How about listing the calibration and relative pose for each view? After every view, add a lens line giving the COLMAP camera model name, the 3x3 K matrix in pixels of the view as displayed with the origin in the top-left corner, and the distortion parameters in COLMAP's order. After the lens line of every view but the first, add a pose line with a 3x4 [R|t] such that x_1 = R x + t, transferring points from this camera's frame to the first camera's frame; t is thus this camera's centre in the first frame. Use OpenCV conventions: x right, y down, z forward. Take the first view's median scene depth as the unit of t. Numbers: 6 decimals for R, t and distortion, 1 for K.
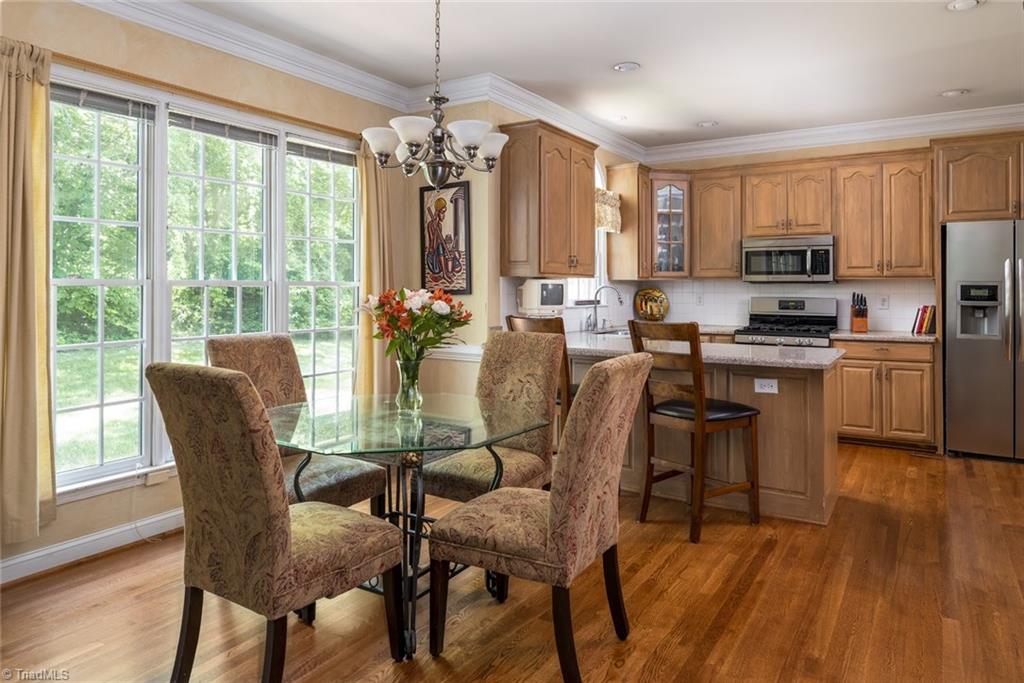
lens RADIAL K [[679.0, 0, 515.5], [0, 679.0, 276.9], [0, 0, 1]] dist [-0.002439, -0.002326]
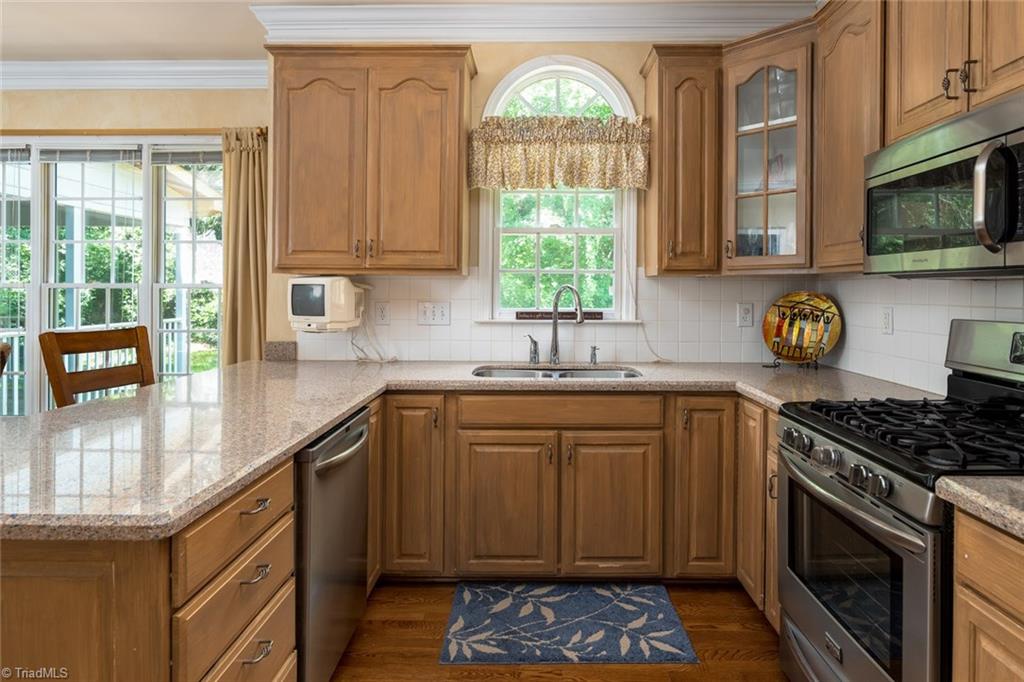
lens RADIAL K [[598.4, 0, 511.8], [0, 598.4, 290.6], [0, 0, 1]] dist [-0.002026, 0.000560]
pose [[0.508819, 0.002387, -0.860870, 0.573480], [0.011285, 0.999892, 0.009442, 0.011377], [0.860800, -0.014520, 0.508737, 0.753504]]
